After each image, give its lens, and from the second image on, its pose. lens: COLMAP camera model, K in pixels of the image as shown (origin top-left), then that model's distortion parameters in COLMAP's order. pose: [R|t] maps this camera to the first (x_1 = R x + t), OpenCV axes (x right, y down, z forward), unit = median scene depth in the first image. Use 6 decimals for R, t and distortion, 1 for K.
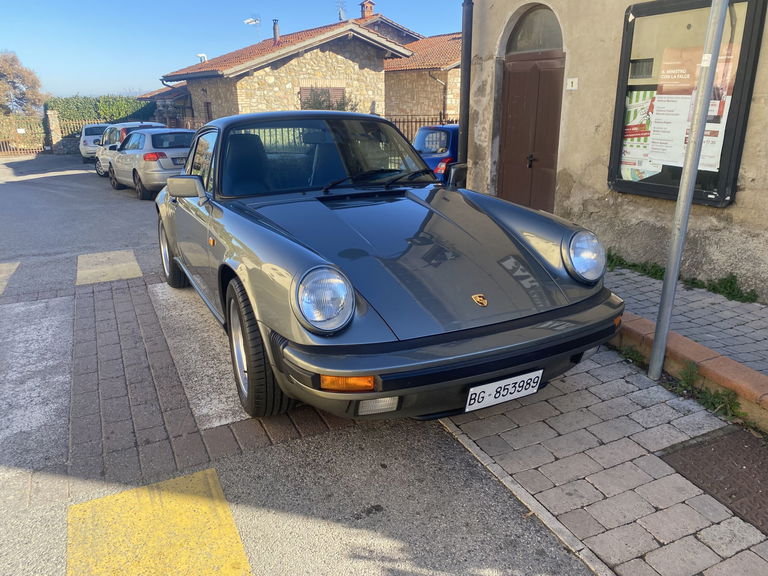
lens RADIAL K [[586.6, 0, 384.0], [0, 586.6, 288.0], [0, 0, 1]] dist [-0.003957, 0.001579]
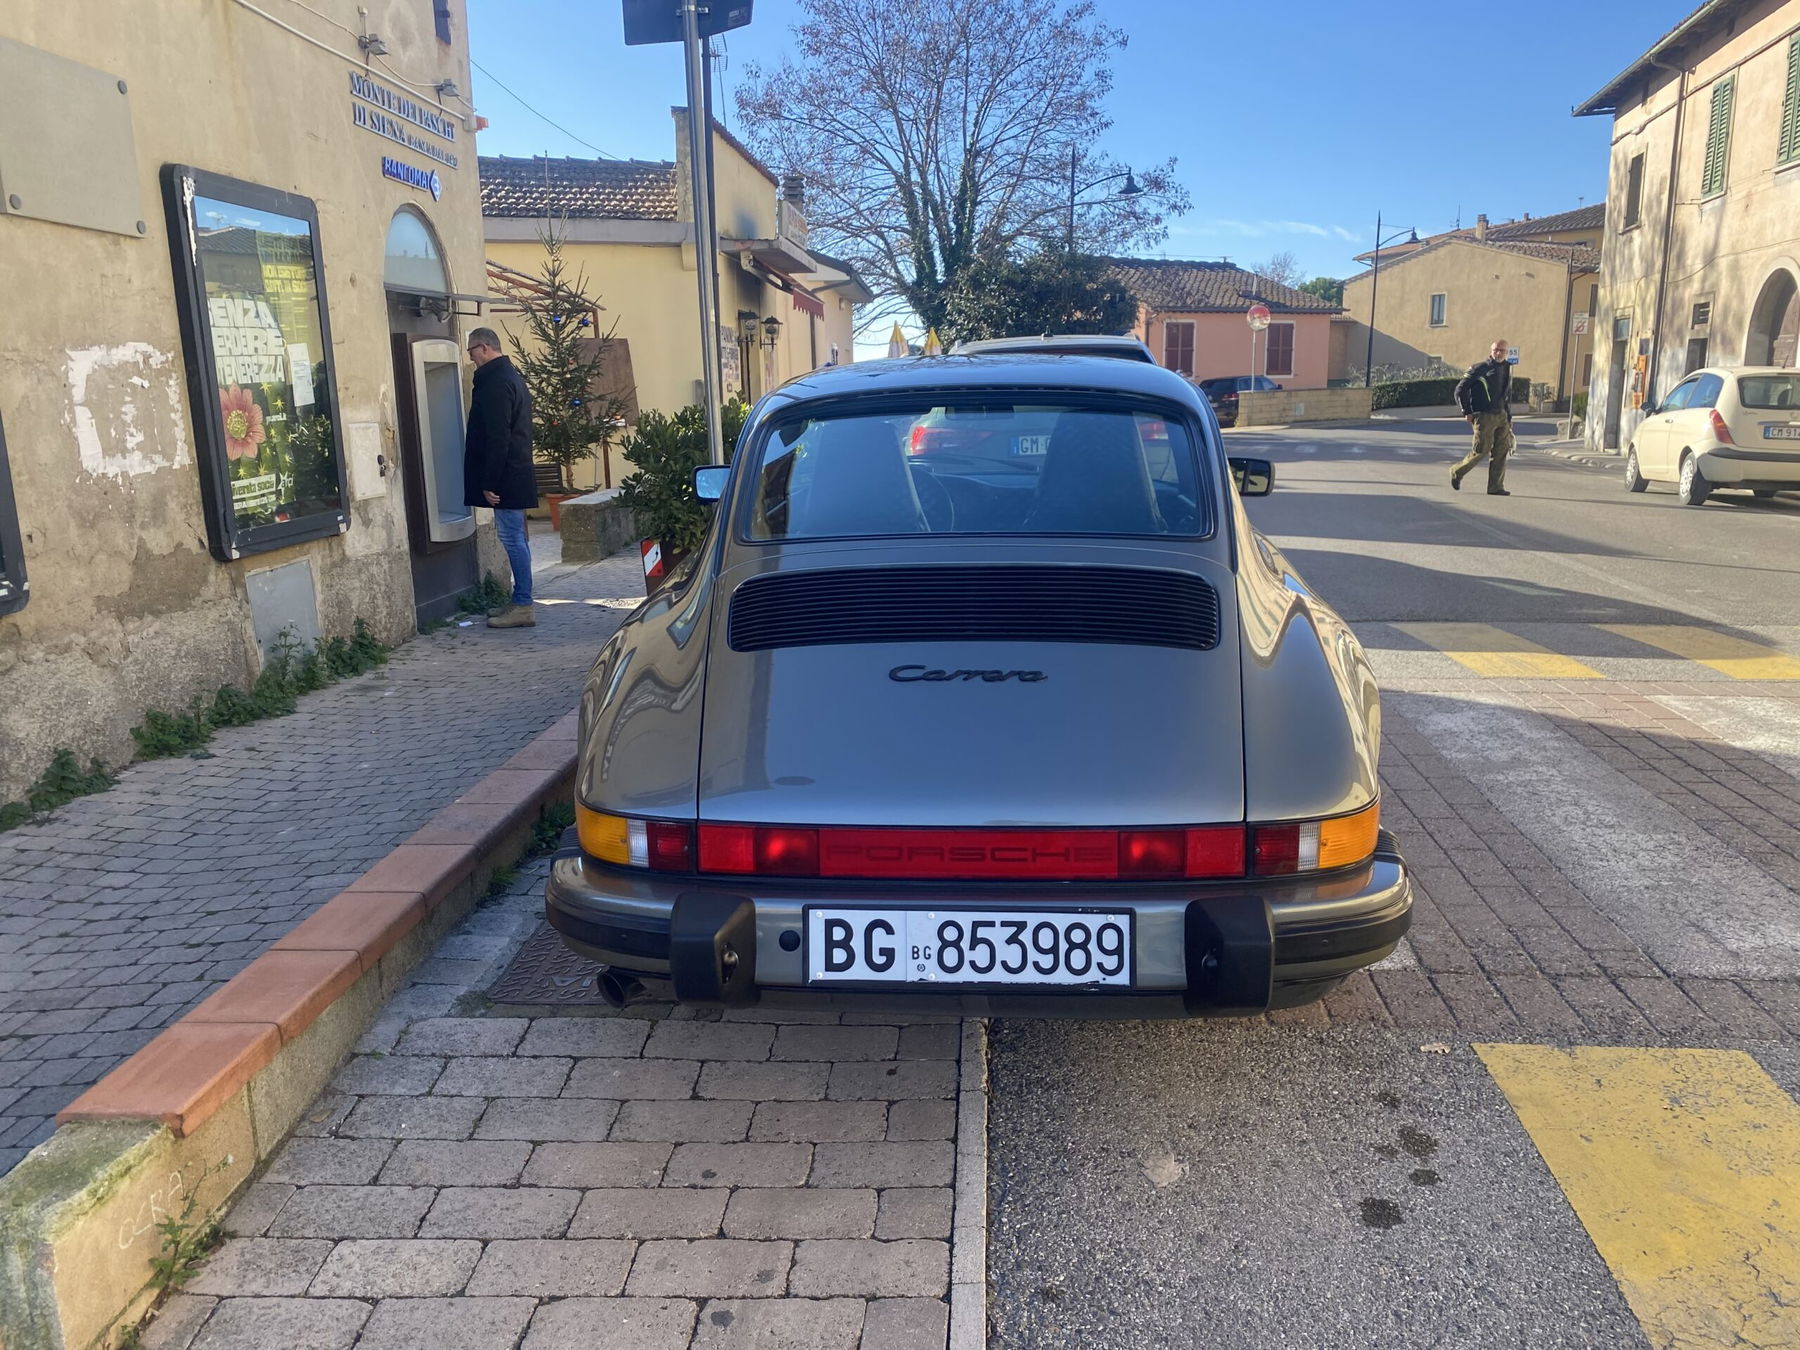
lens RADIAL K [[1361.6, 0, 917.7], [0, 1361.6, 685.1], [0, 0, 1]] dist [0.036791, -0.046409]
pose [[-0.859428, -0.089753, 0.503317, -0.490260], [0.175073, 0.873285, 0.454668, -0.431345], [-0.480347, 0.478872, -0.734812, 1.454020]]
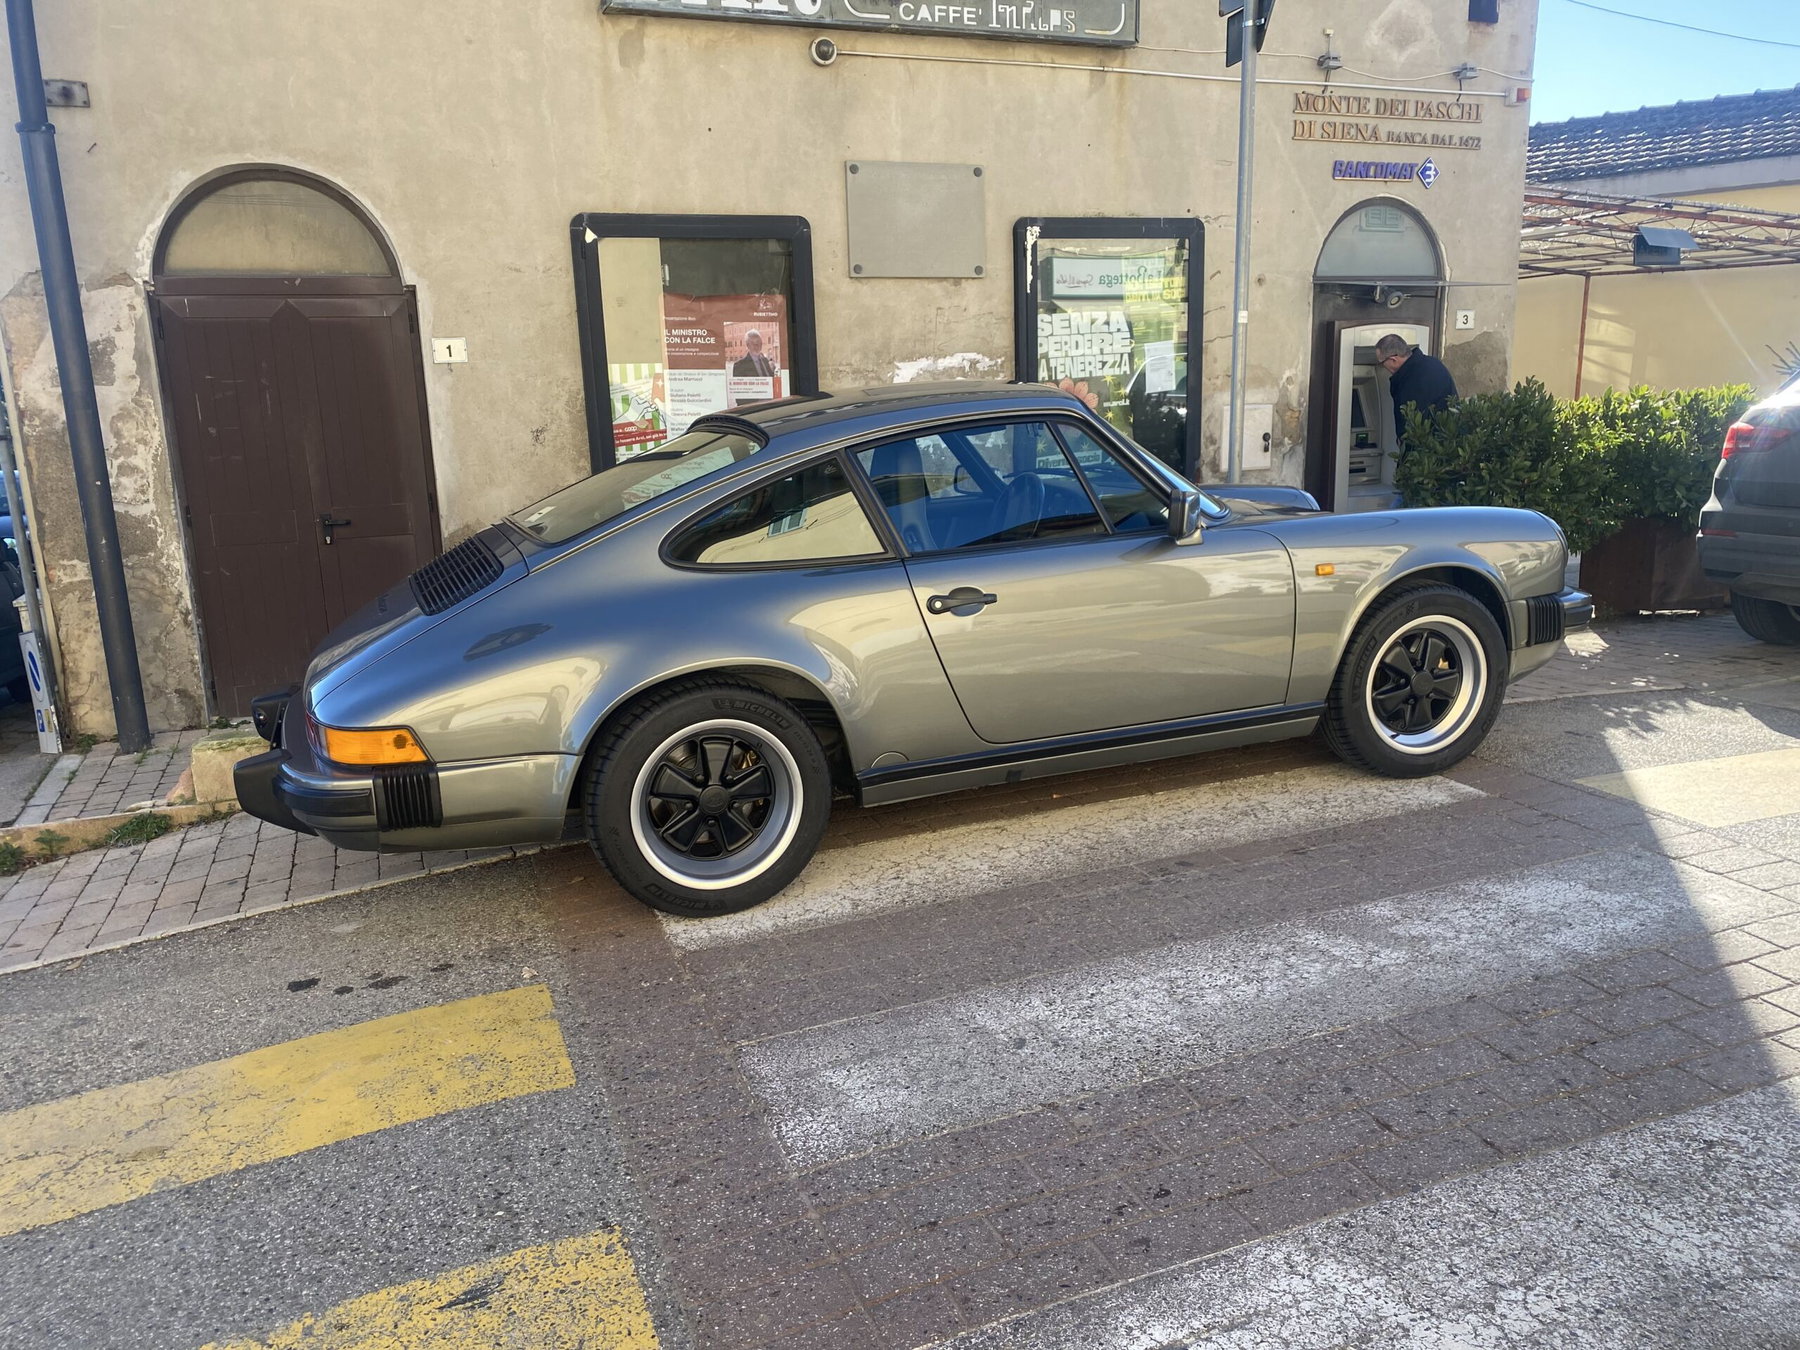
lens RADIAL K [[1361.6, 0, 917.7], [0, 1361.6, 685.1], [0, 0, 1]] dist [0.036791, -0.046409]
pose [[0.088752, -0.218254, 0.971848, -1.013856], [0.330679, 0.926816, 0.177942, -0.211867], [-0.939561, 0.305577, 0.154429, 0.698883]]
